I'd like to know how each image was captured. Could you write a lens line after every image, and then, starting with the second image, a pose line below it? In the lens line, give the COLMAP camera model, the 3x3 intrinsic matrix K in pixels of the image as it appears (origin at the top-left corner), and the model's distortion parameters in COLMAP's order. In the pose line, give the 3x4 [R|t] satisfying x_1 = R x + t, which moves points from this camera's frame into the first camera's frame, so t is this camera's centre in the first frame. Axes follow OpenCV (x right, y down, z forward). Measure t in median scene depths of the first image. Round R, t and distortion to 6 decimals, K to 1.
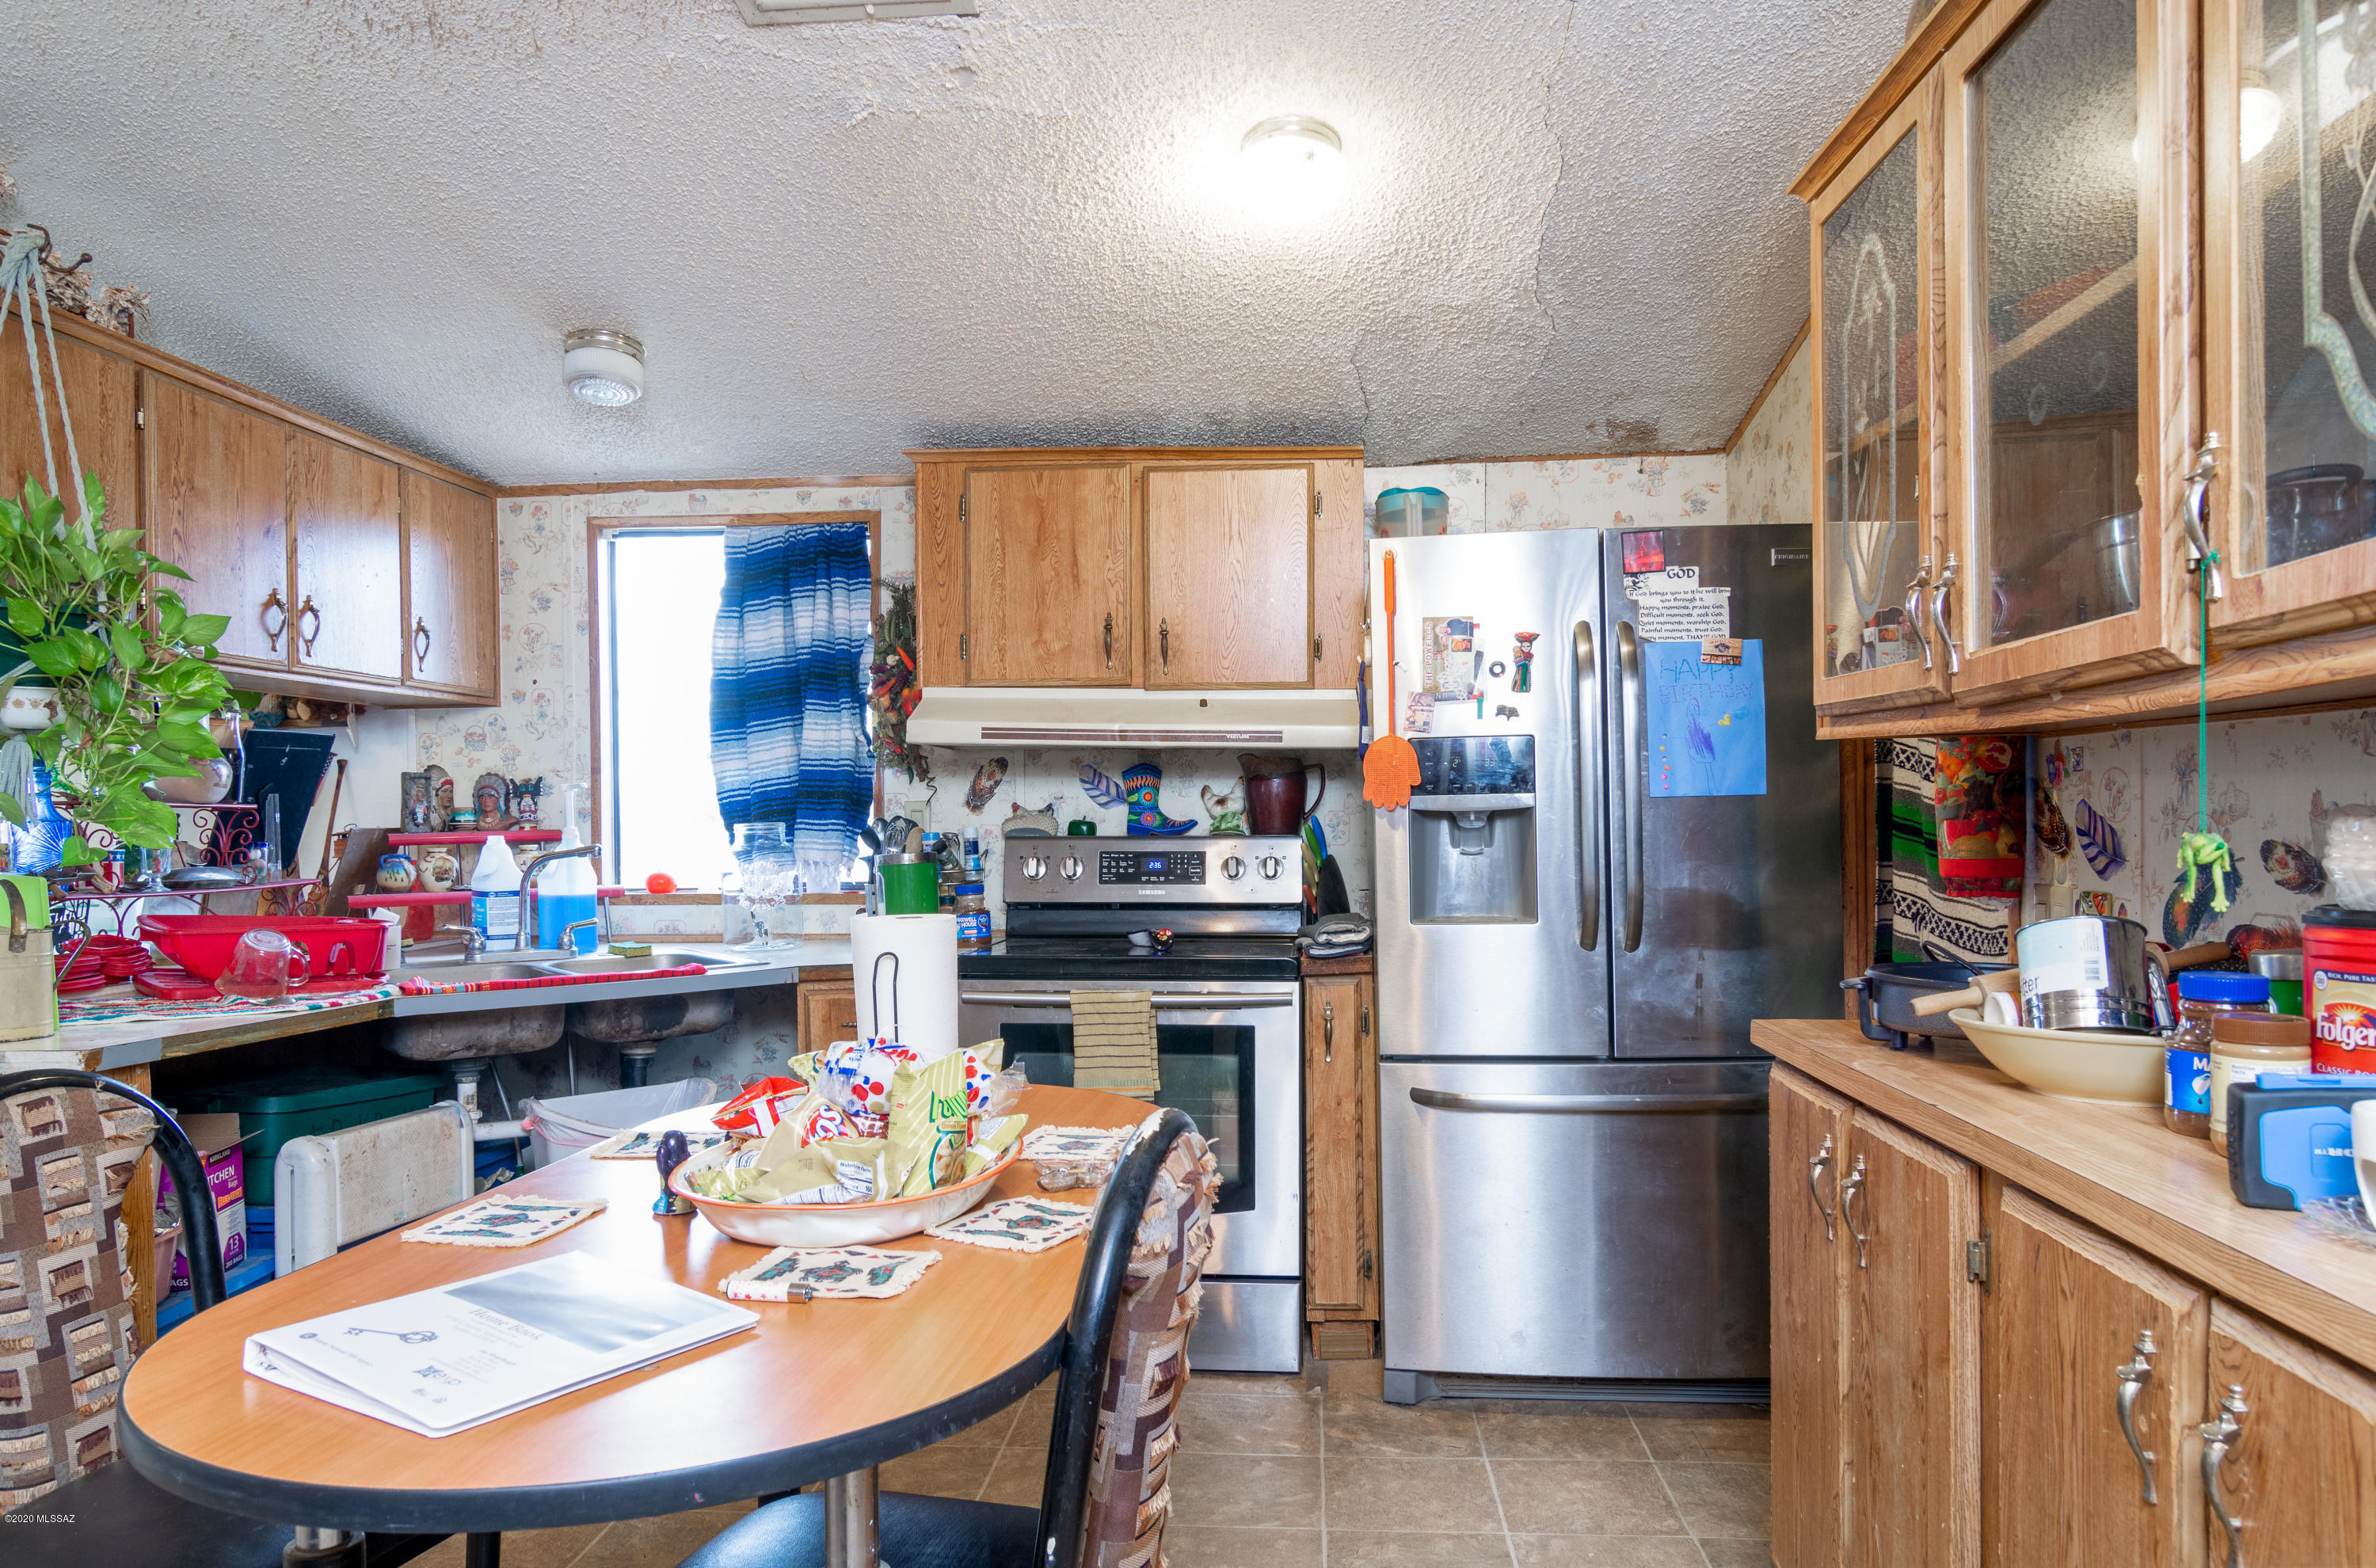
lens RADIAL K [[1509.6, 0, 1154.7], [0, 1509.6, 847.6], [0, 0, 1]] dist [0.000811, 0.001136]
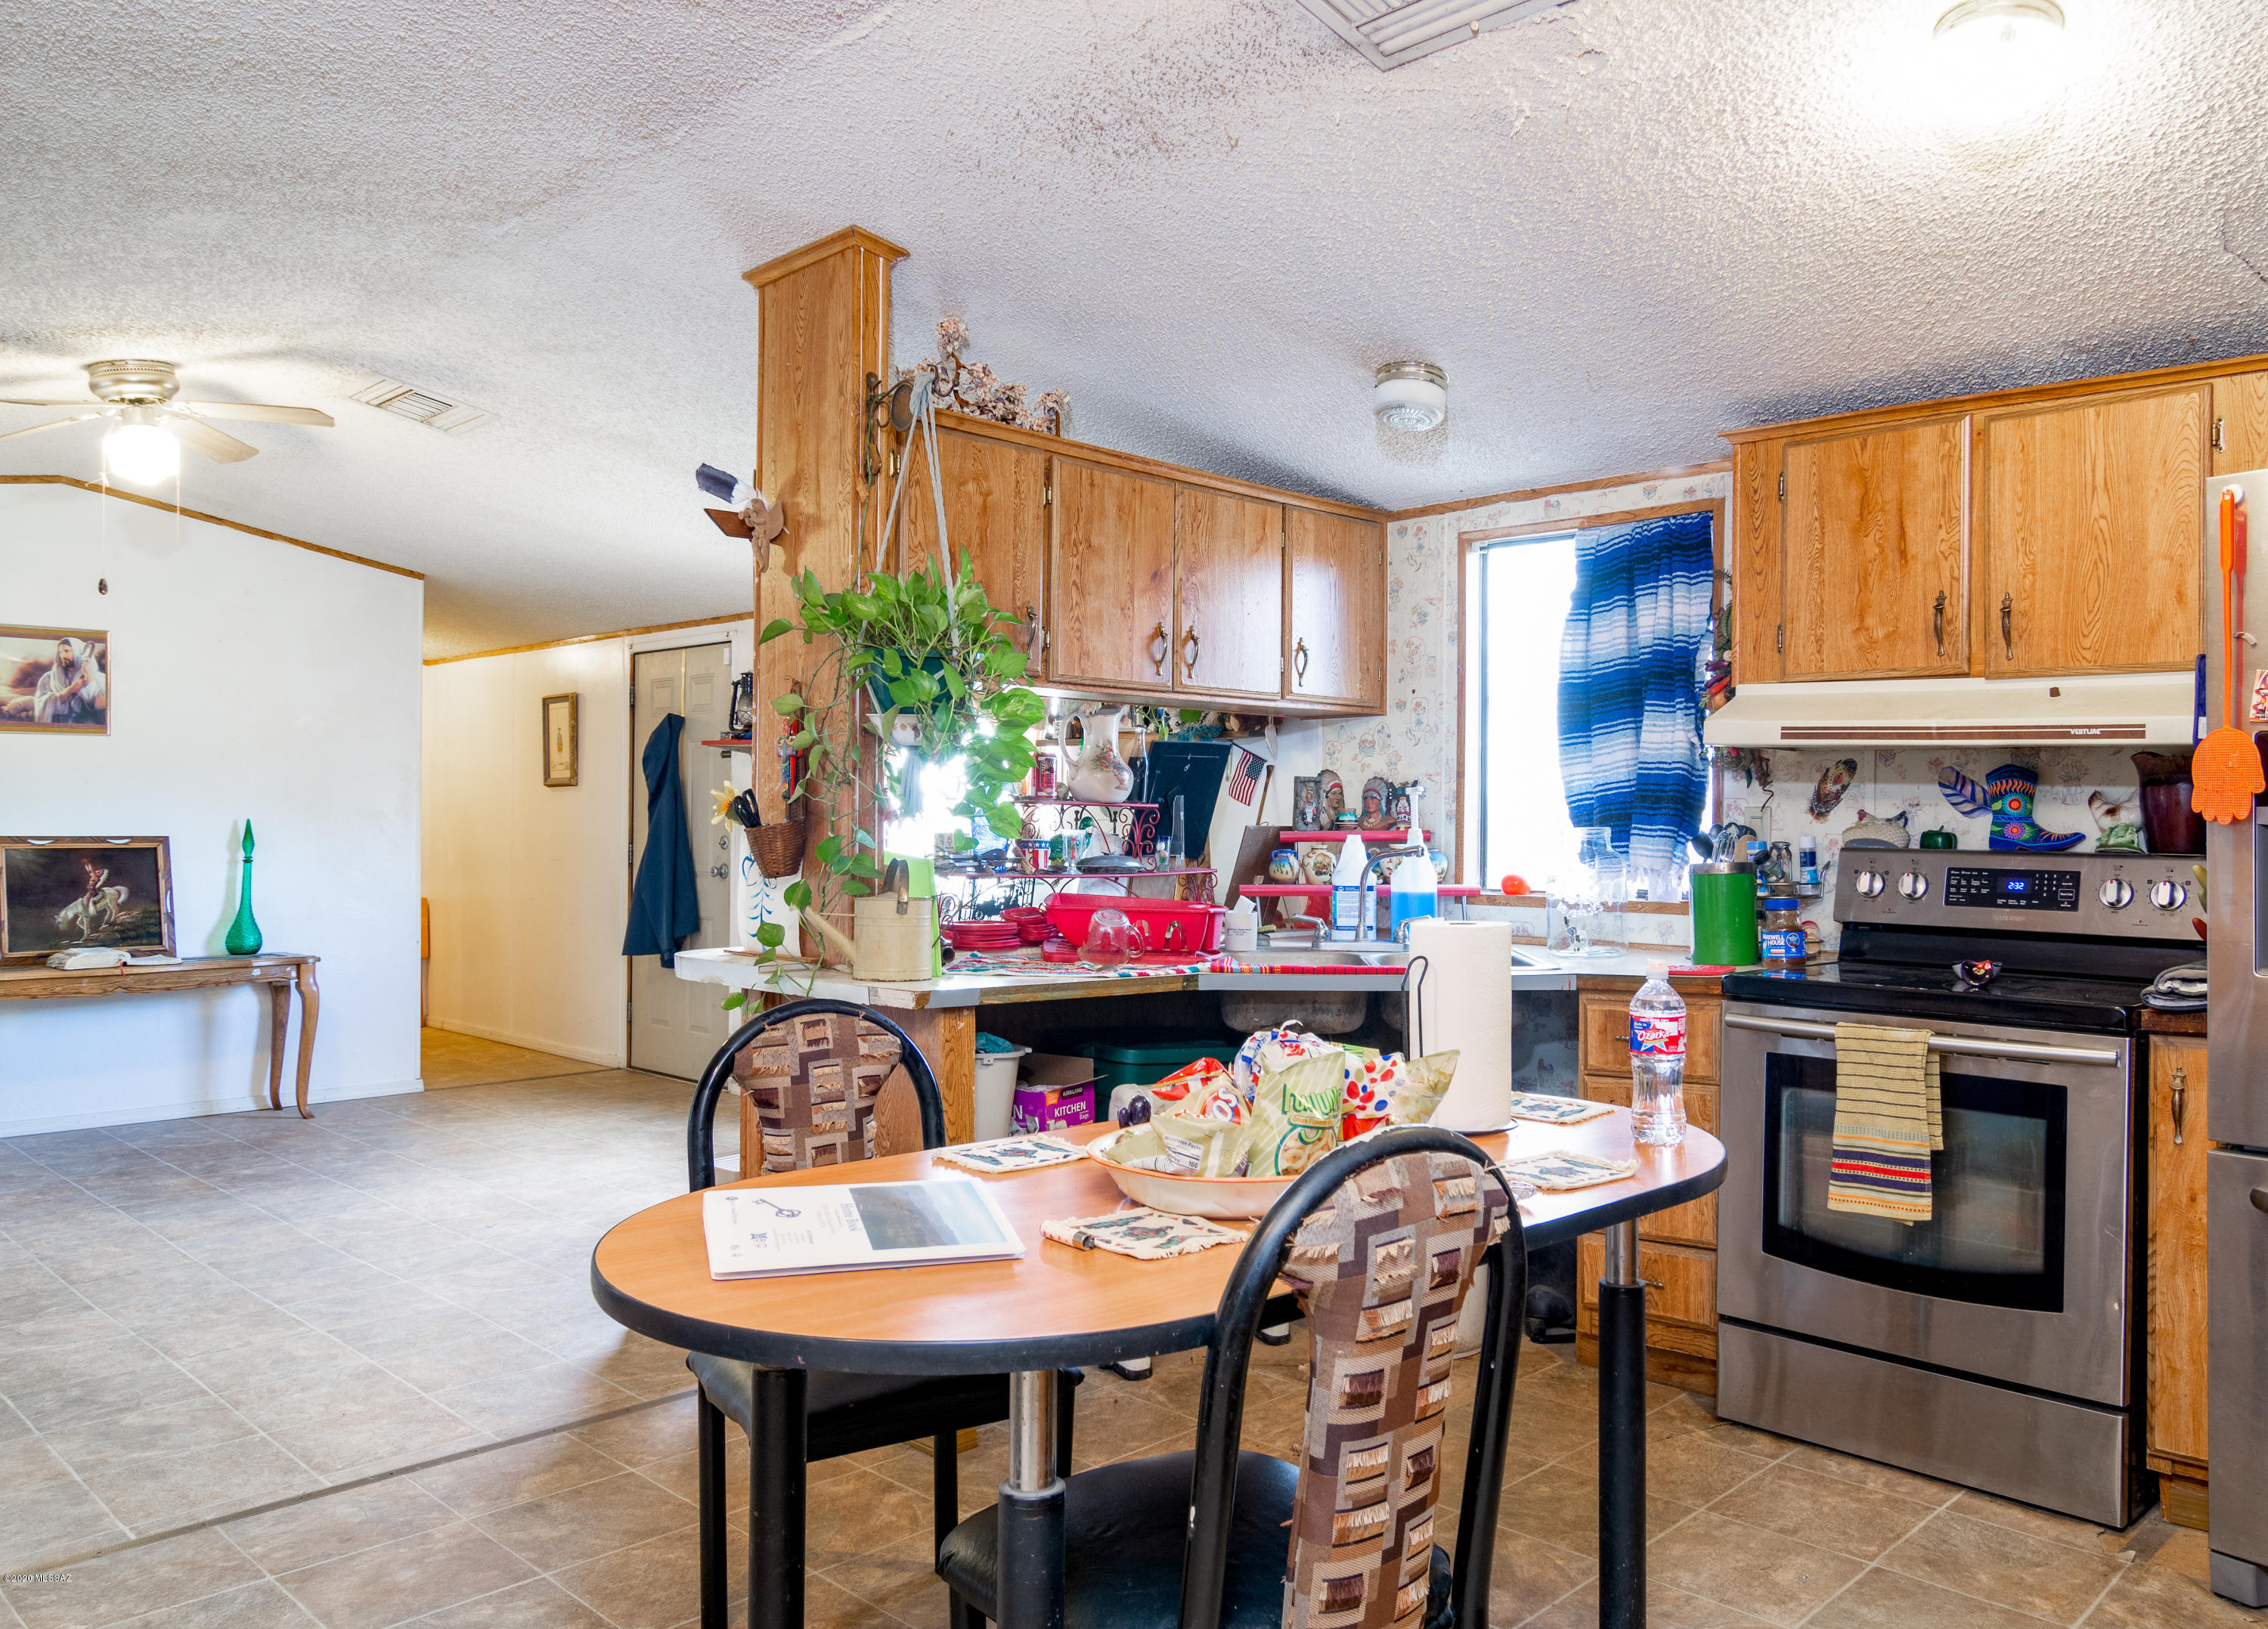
lens RADIAL K [[1535.4, 0, 1137.0], [0, 1535.4, 826.4], [0, 0, 1]] dist [0.004606, -0.001700]
pose [[0.801100, 0.017524, -0.598274, 0.127885], [-0.027182, 0.999605, -0.007117, -0.002320], [0.597913, 0.021963, 0.801260, 0.025103]]
